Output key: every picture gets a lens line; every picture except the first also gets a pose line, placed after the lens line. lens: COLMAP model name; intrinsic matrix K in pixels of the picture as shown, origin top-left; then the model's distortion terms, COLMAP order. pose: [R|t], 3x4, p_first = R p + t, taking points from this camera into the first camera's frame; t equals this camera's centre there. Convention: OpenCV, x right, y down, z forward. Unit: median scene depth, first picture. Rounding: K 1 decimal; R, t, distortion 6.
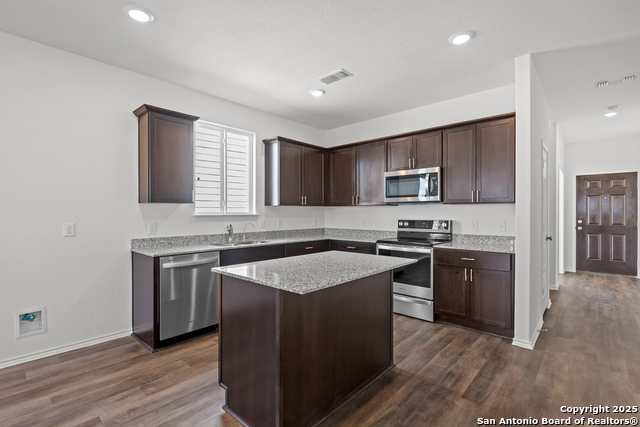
lens RADIAL K [[295.0, 0, 316.7], [0, 295.0, 211.5], [0, 0, 1]] dist [-0.004095, -0.001182]
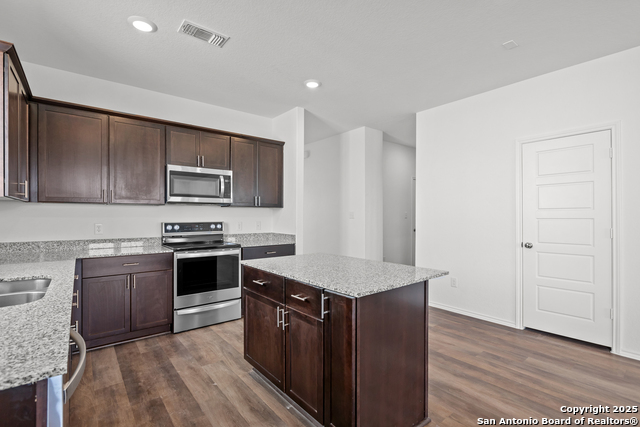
lens RADIAL K [[295.0, 0, 313.9], [0, 295.0, 216.2], [0, 0, 1]] dist [-0.004095, -0.001182]
pose [[0.160478, -0.004729, 0.987028, -0.530455], [-0.009433, 0.999936, 0.006325, -0.000048], [-0.986994, -0.010326, 0.160423, 0.500459]]
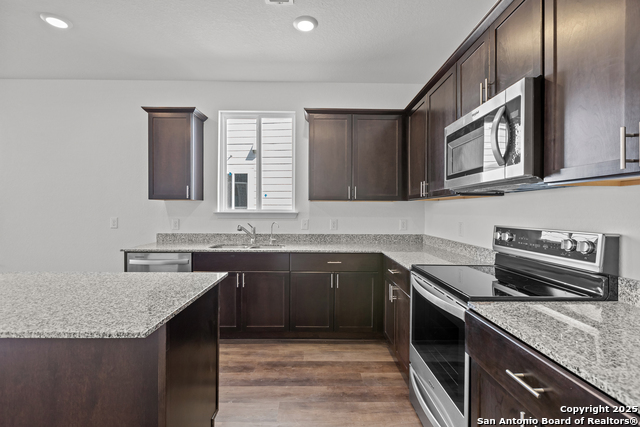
lens RADIAL K [[295.0, 0, 317.3], [0, 295.0, 210.6], [0, 0, 1]] dist [-0.004095, -0.001182]
pose [[0.691274, 0.004769, -0.722577, 0.461663], [-0.002706, 0.999988, 0.004010, 0.002215], [0.722588, -0.000817, 0.691279, 0.538258]]
